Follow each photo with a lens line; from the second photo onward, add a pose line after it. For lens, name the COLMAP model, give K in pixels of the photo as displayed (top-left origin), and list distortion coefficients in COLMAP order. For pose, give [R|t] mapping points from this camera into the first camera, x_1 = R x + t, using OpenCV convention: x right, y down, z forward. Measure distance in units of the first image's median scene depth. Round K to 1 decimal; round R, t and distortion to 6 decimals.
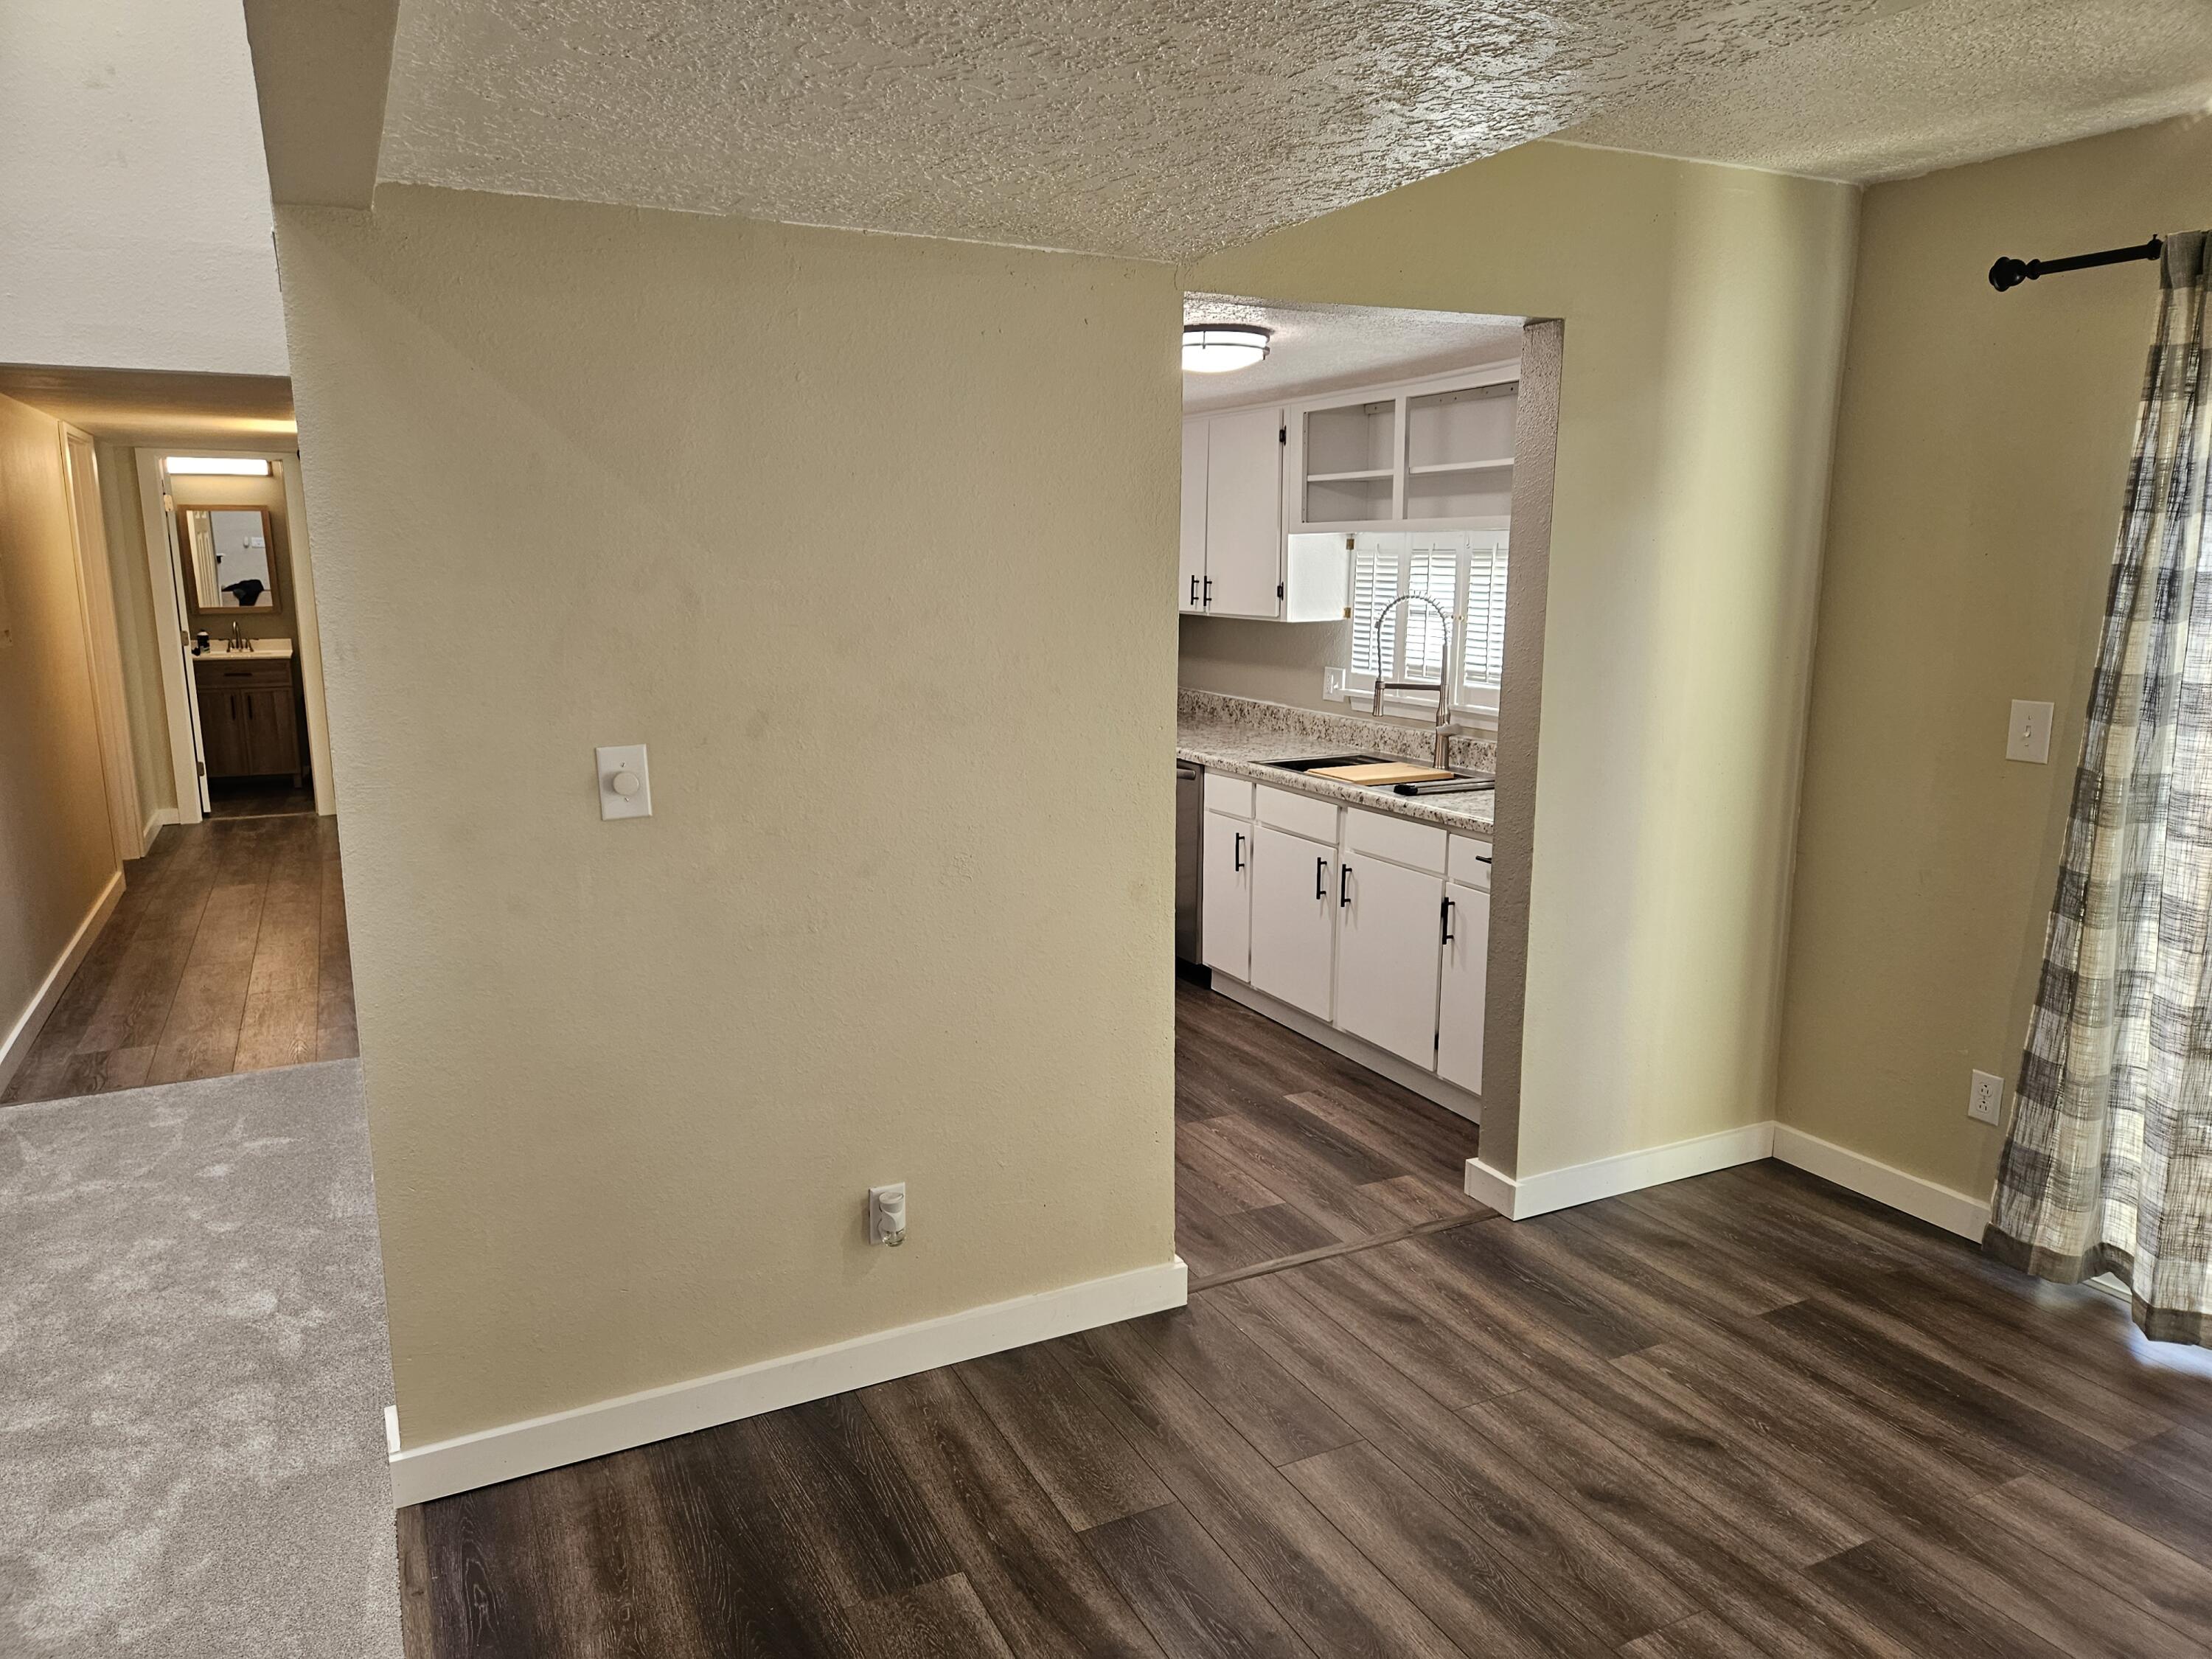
lens RADIAL K [[1475.6, 0, 1108.1], [0, 1475.6, 852.1], [0, 0, 1]] dist [0.081834, -0.072816]
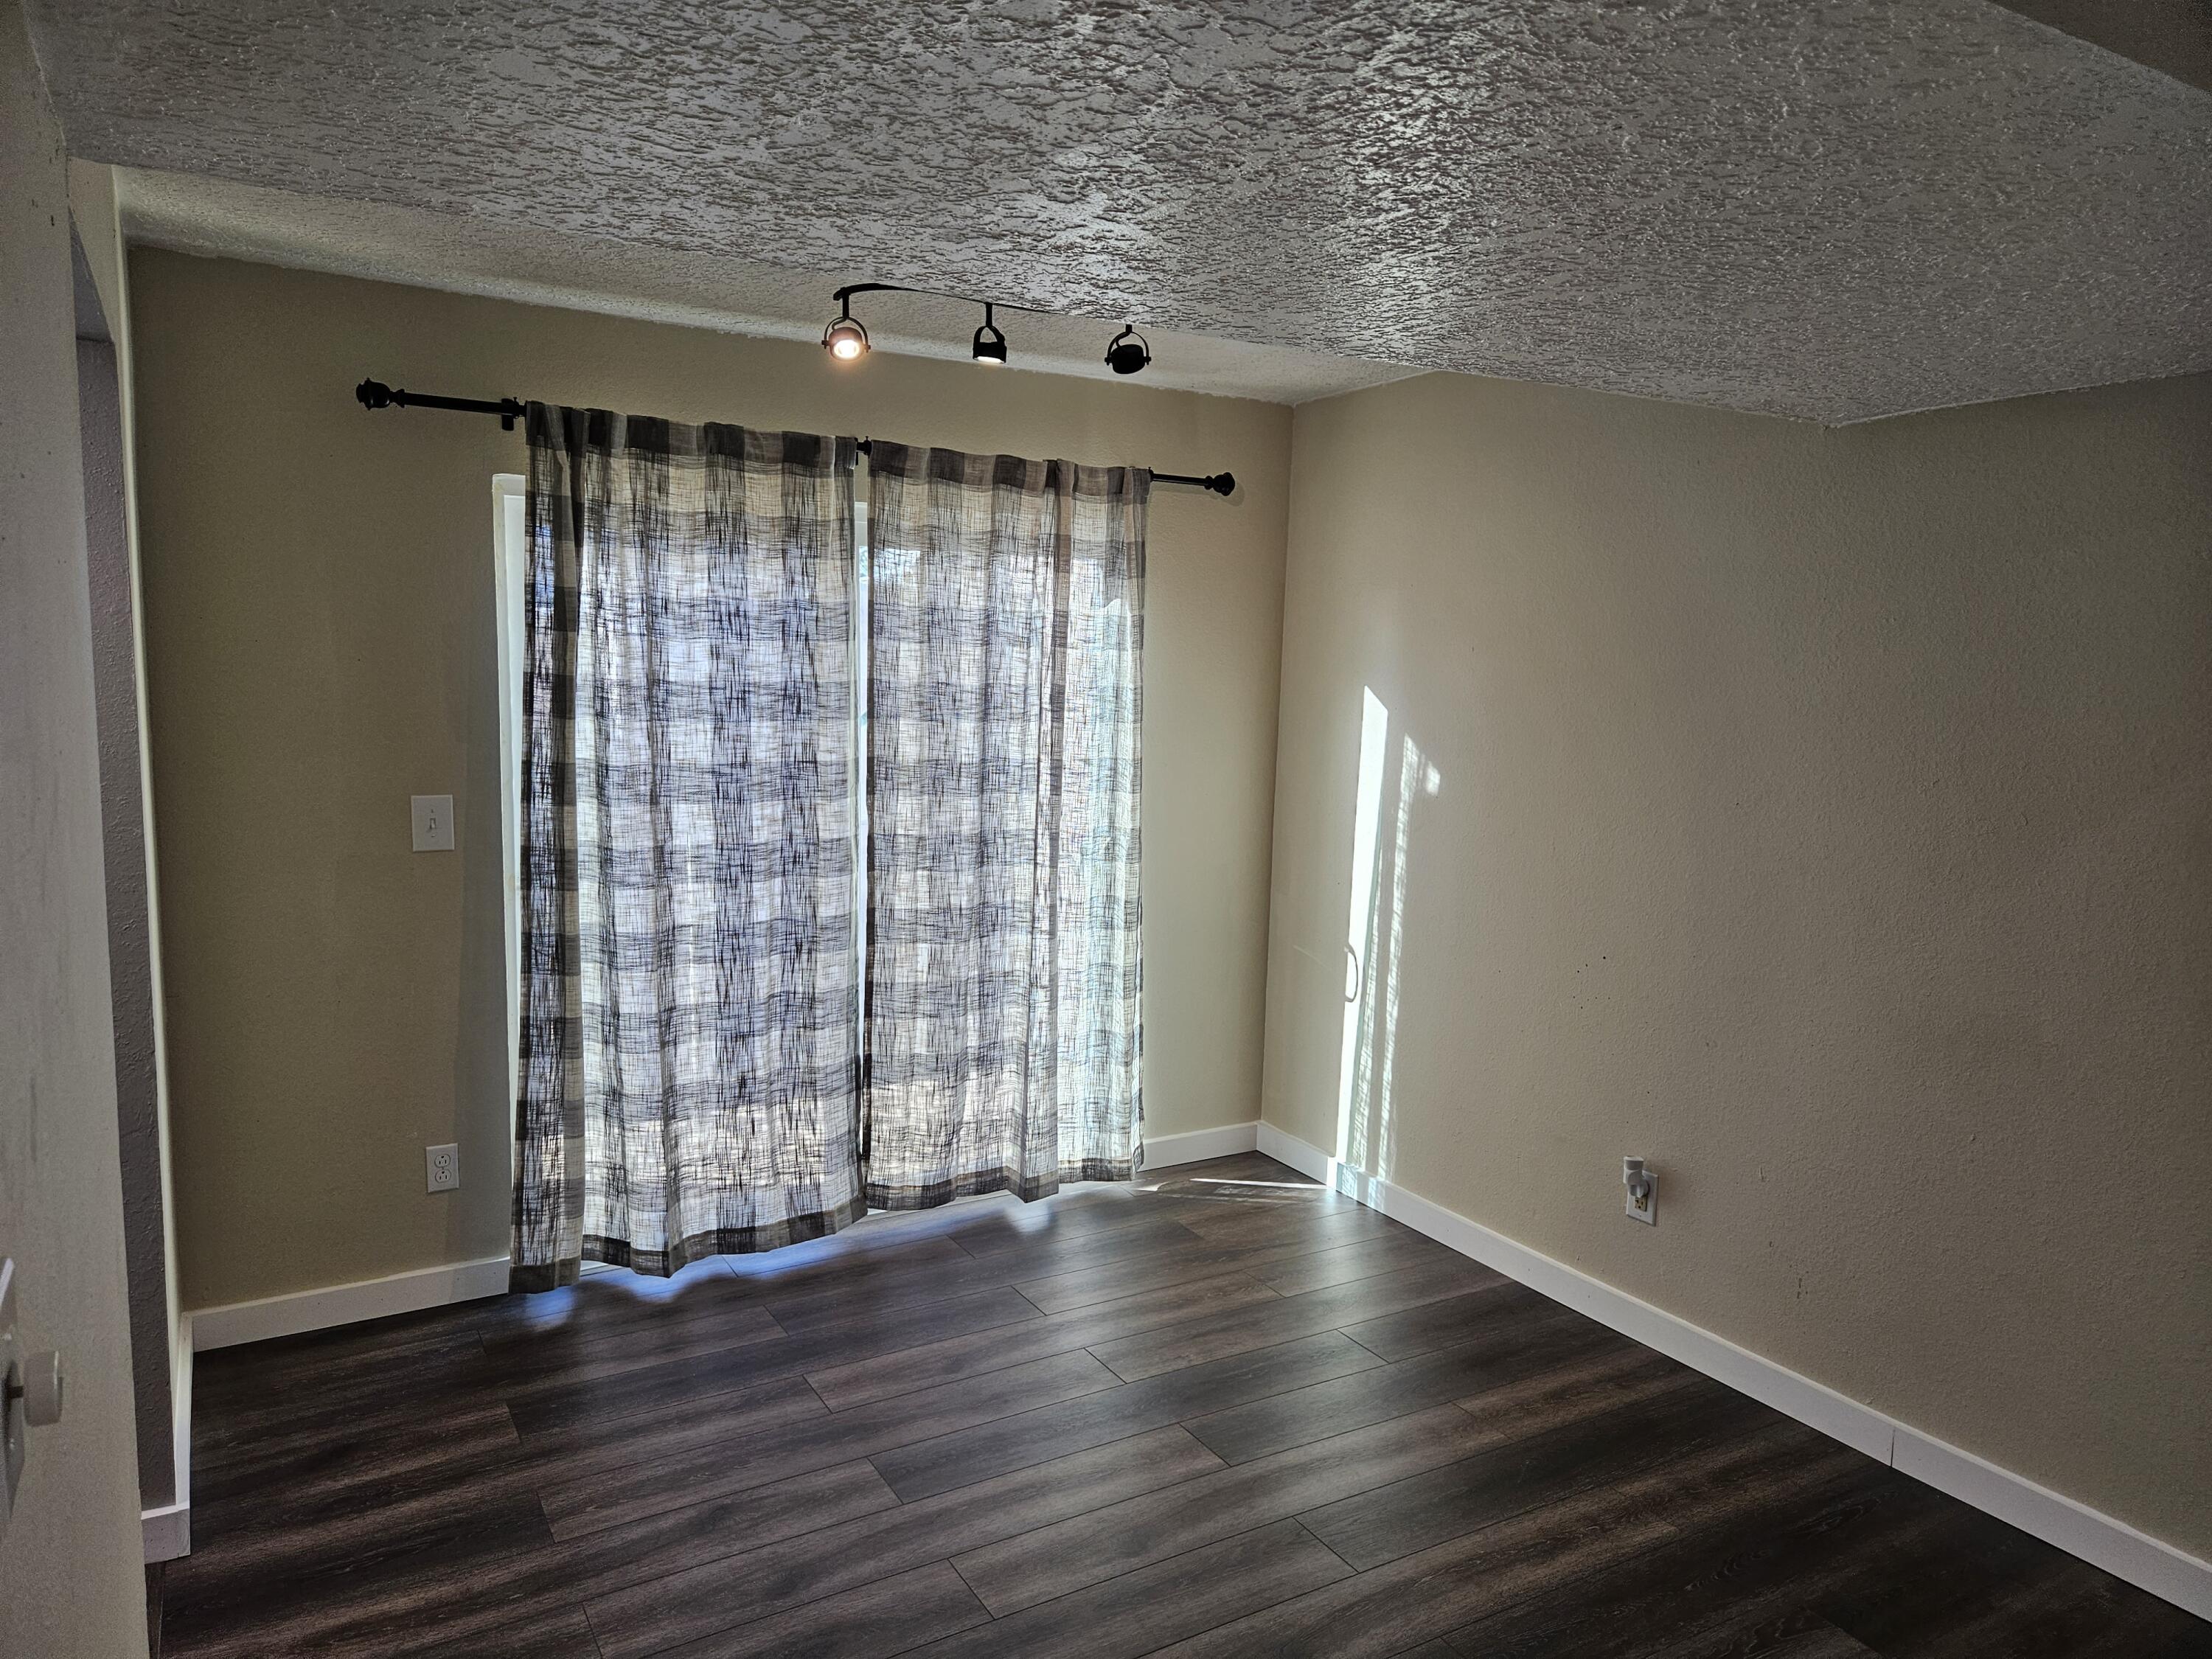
lens RADIAL K [[1475.6, 0, 1108.1], [0, 1475.6, 852.1], [0, 0, 1]] dist [0.081834, -0.072816]
pose [[-0.068109, -0.126866, 0.989579, -0.329604], [0.172973, 0.975359, 0.136948, -0.082900], [-0.982569, 0.180497, -0.044486, 0.388263]]
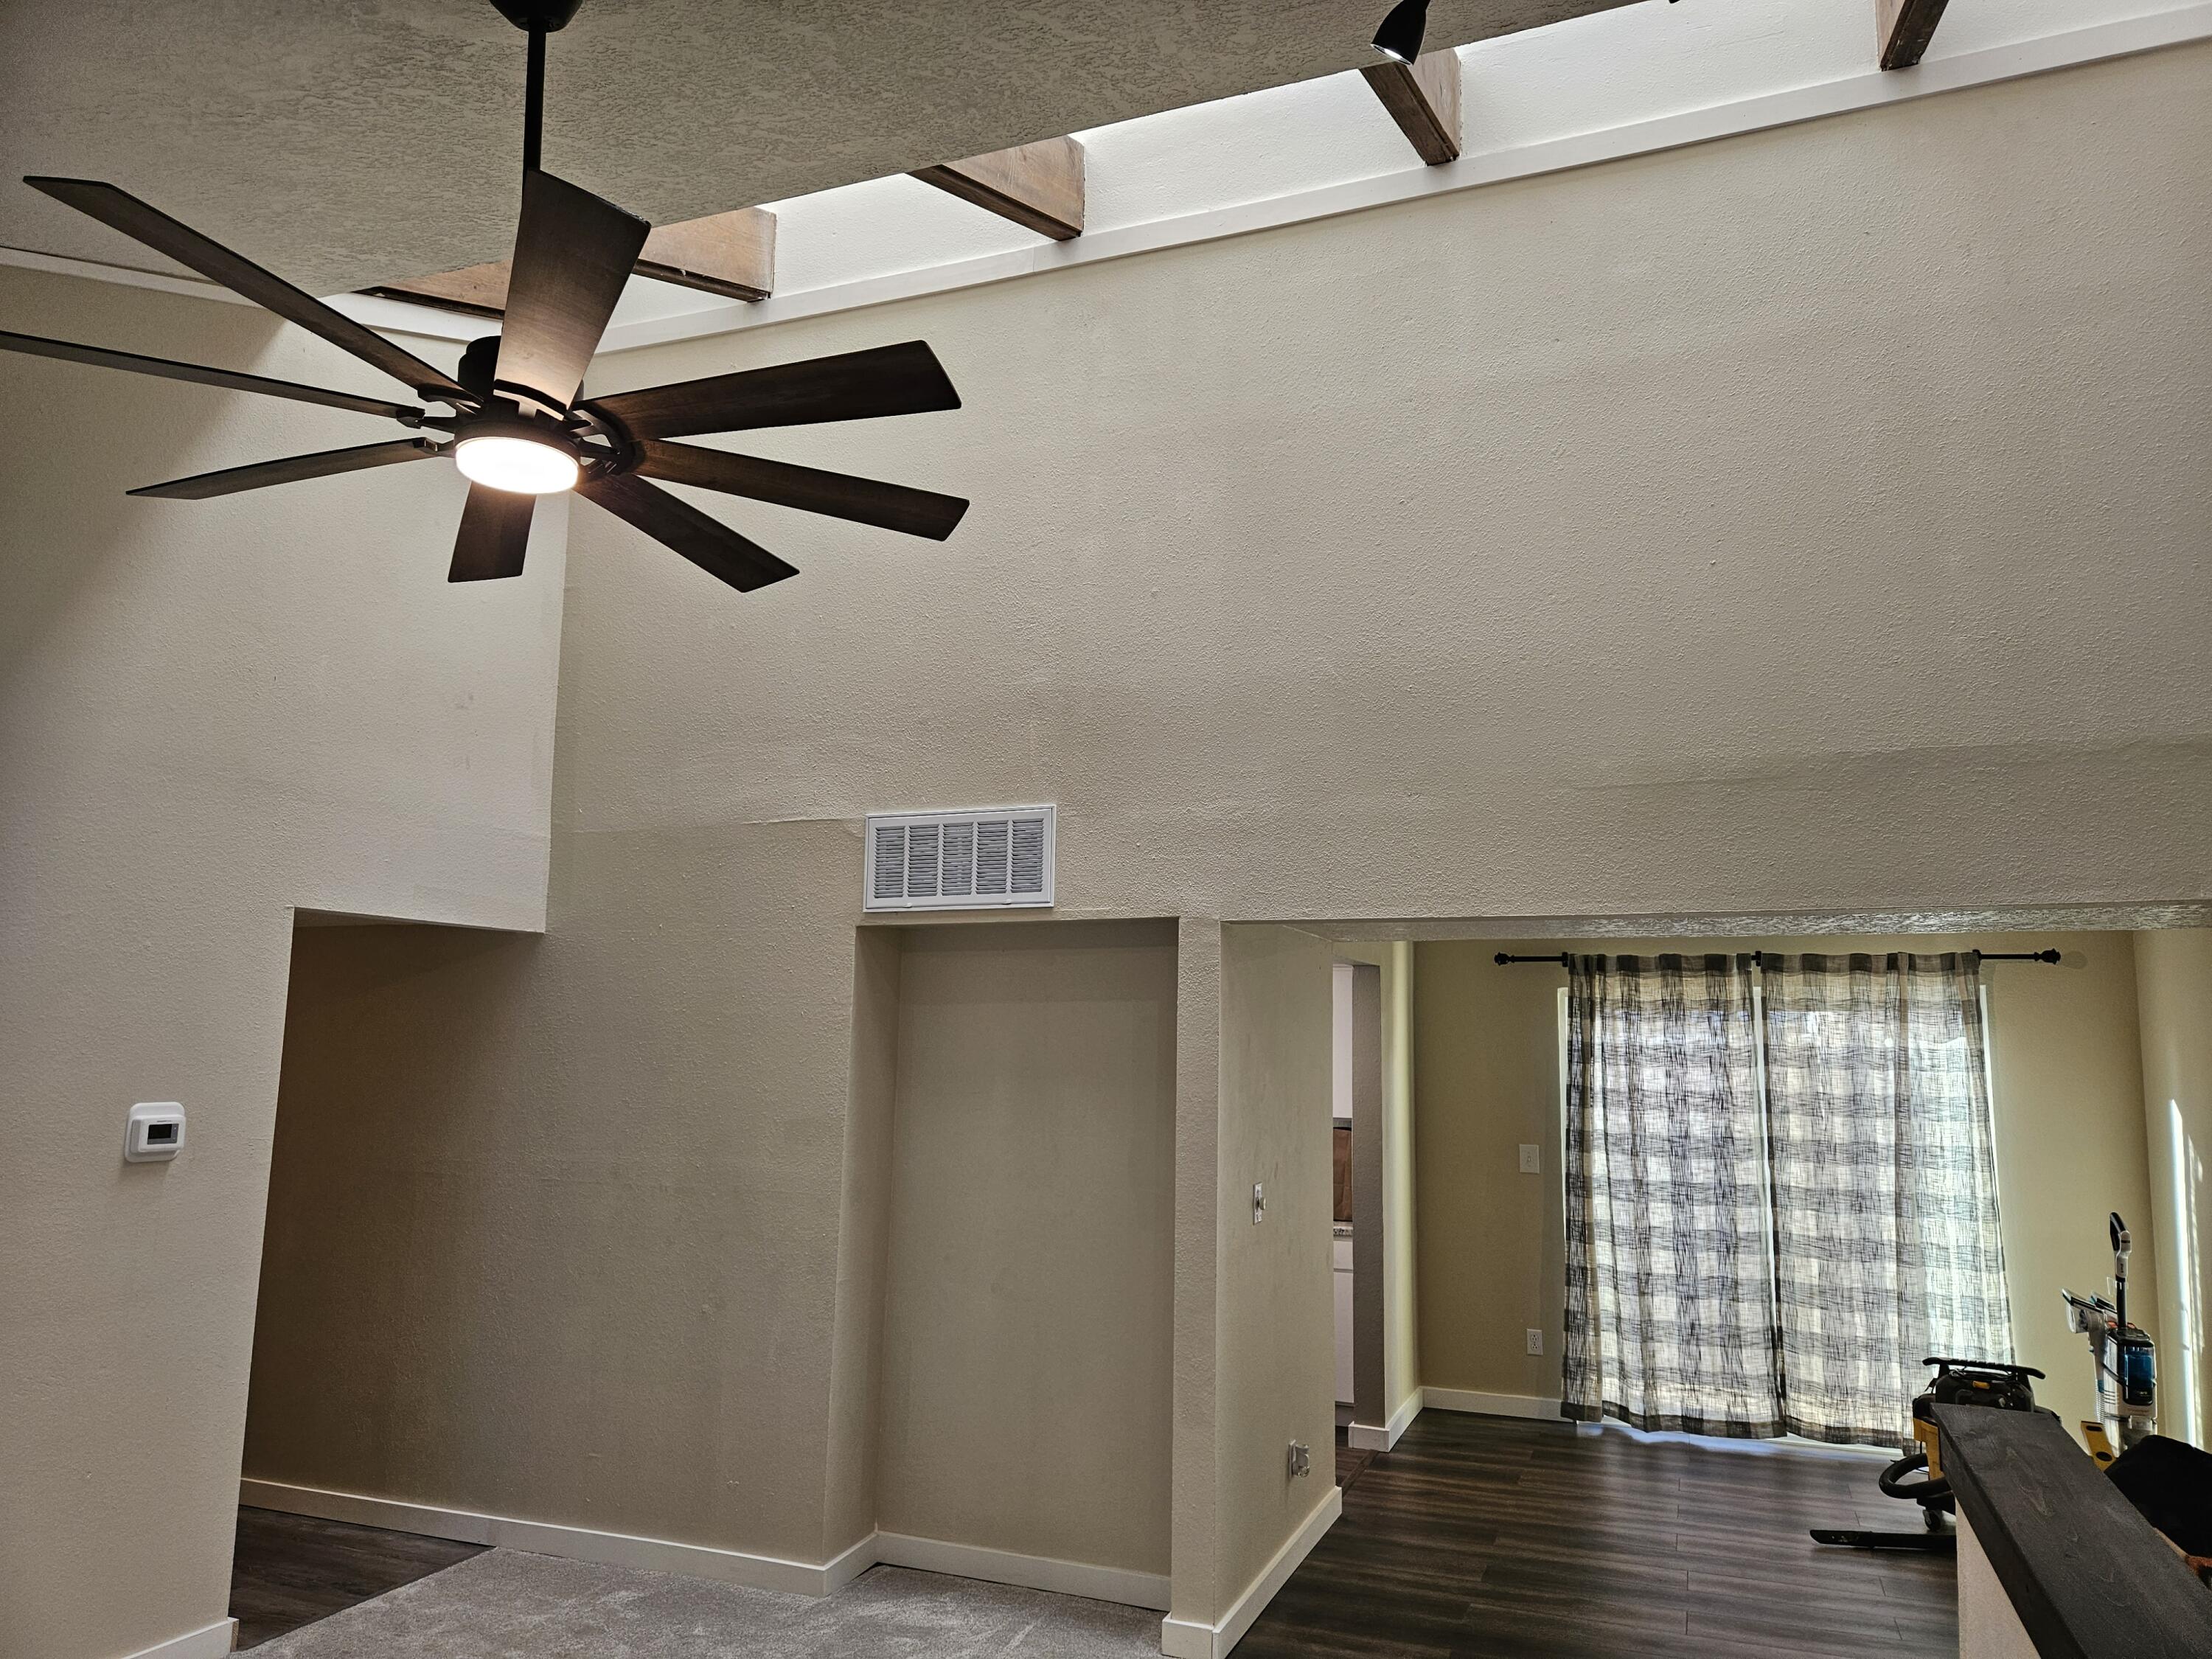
lens RADIAL K [[1475.6, 0, 1108.1], [0, 1475.6, 852.1], [0, 0, 1]] dist [0.081834, -0.072816]
pose [[0.746068, 0.098175, 0.658593, -0.894911], [0.116436, 0.954597, -0.274202, 0.011668], [-0.655610, 0.281257, 0.700763, -0.167451]]
